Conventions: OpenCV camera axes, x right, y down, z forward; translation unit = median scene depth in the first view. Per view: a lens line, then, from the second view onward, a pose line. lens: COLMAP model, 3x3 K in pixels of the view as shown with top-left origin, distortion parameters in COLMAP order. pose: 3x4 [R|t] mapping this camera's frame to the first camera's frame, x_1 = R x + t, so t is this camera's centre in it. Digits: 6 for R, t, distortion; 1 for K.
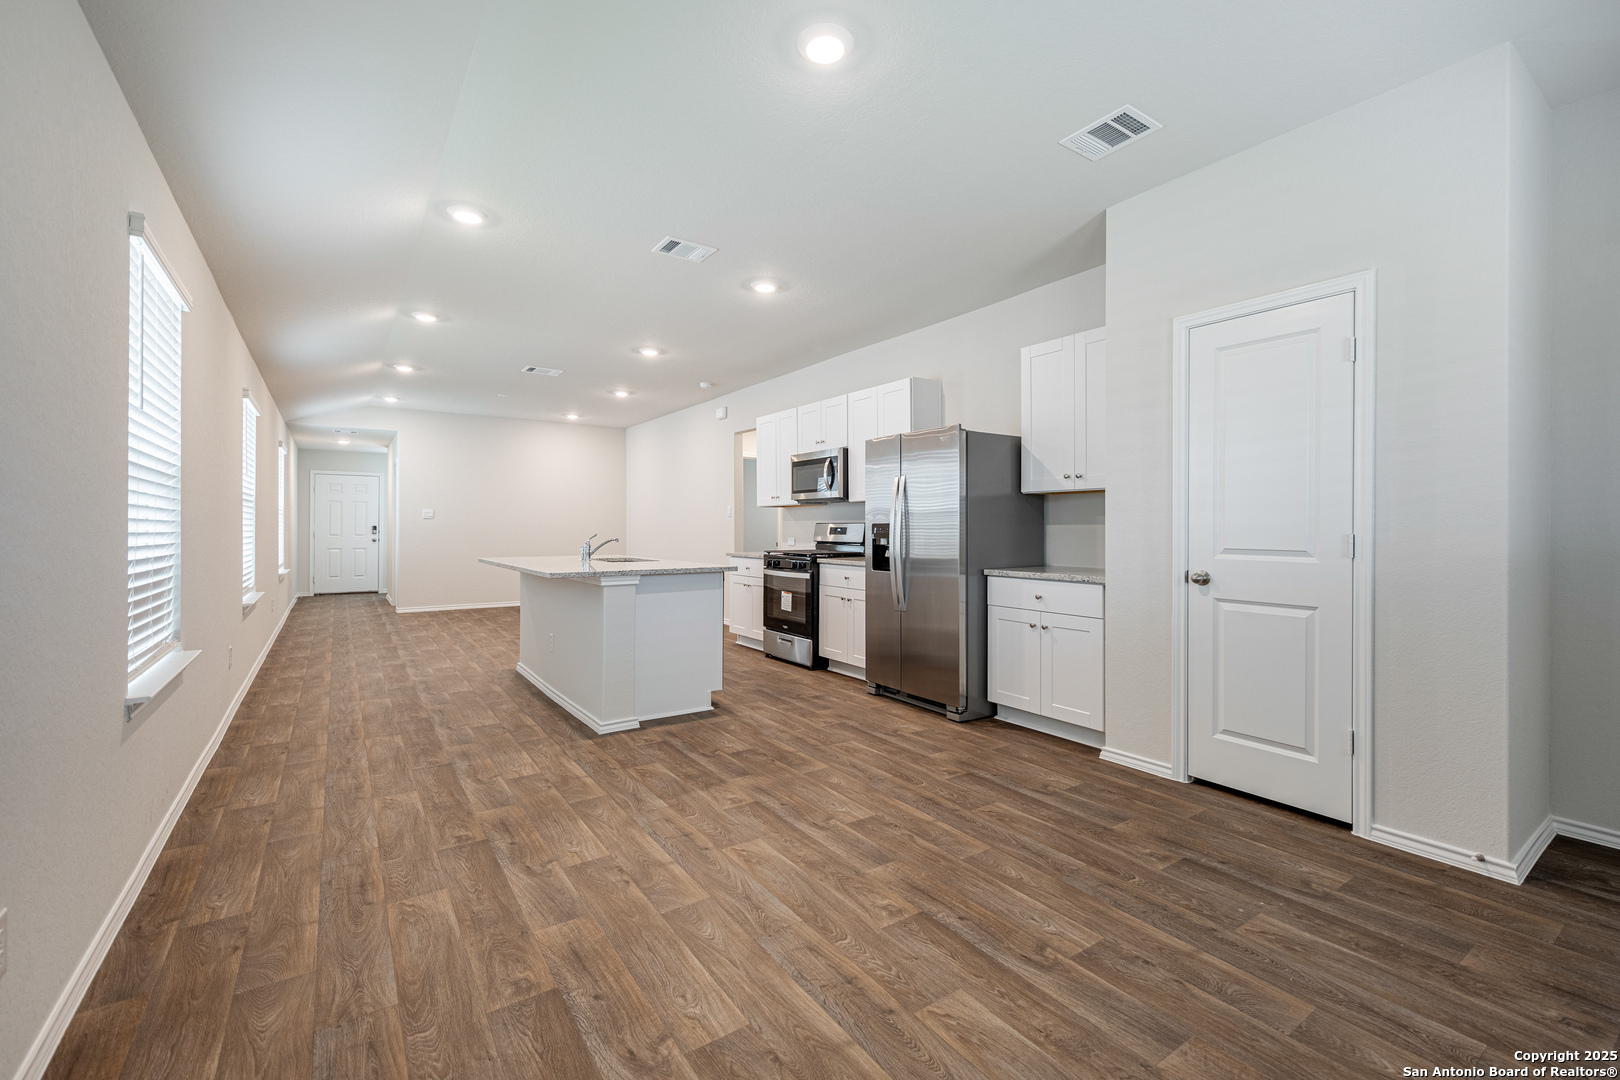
lens RADIAL K [[685.7, 0, 832.5], [0, 685.7, 613.6], [0, 0, 1]] dist [0.003815, -0.005804]
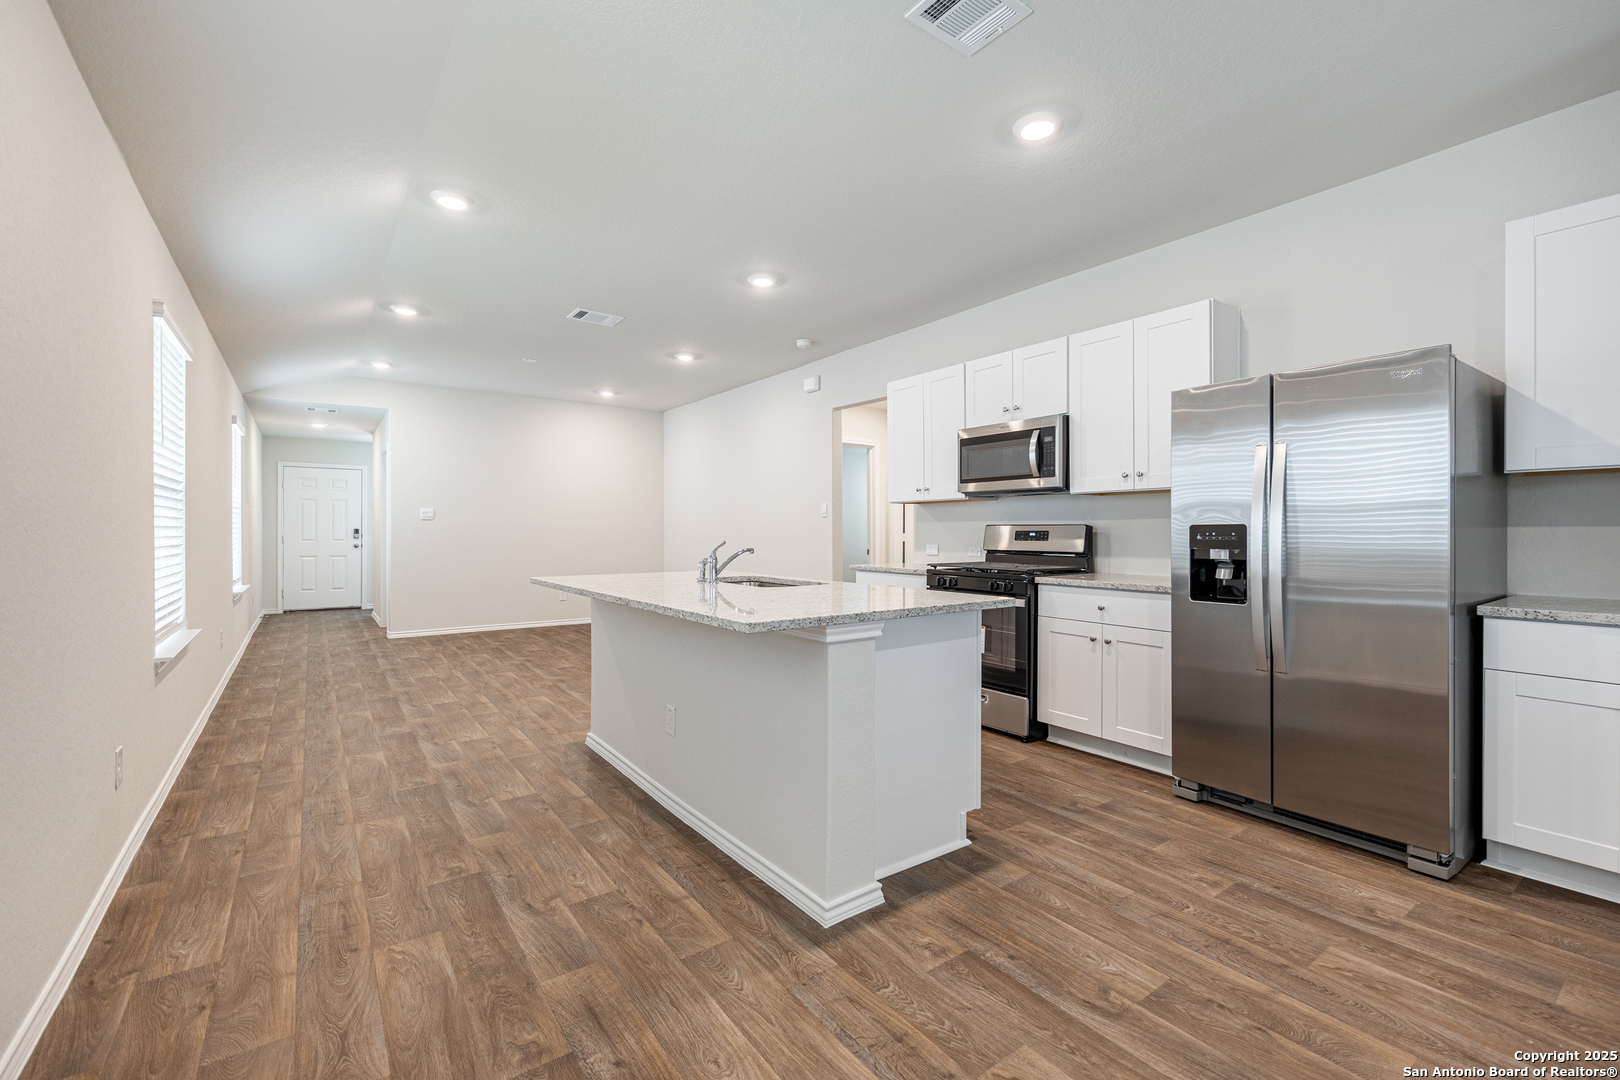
lens RADIAL K [[685.7, 0, 834.5], [0, 685.7, 623.0], [0, 0, 1]] dist [0.003815, -0.005804]
pose [[0.999697, -0.003955, 0.024304, -0.084925], [0.003740, 0.999953, 0.008908, -0.015049], [-0.024338, -0.008814, 0.999665, 0.117890]]
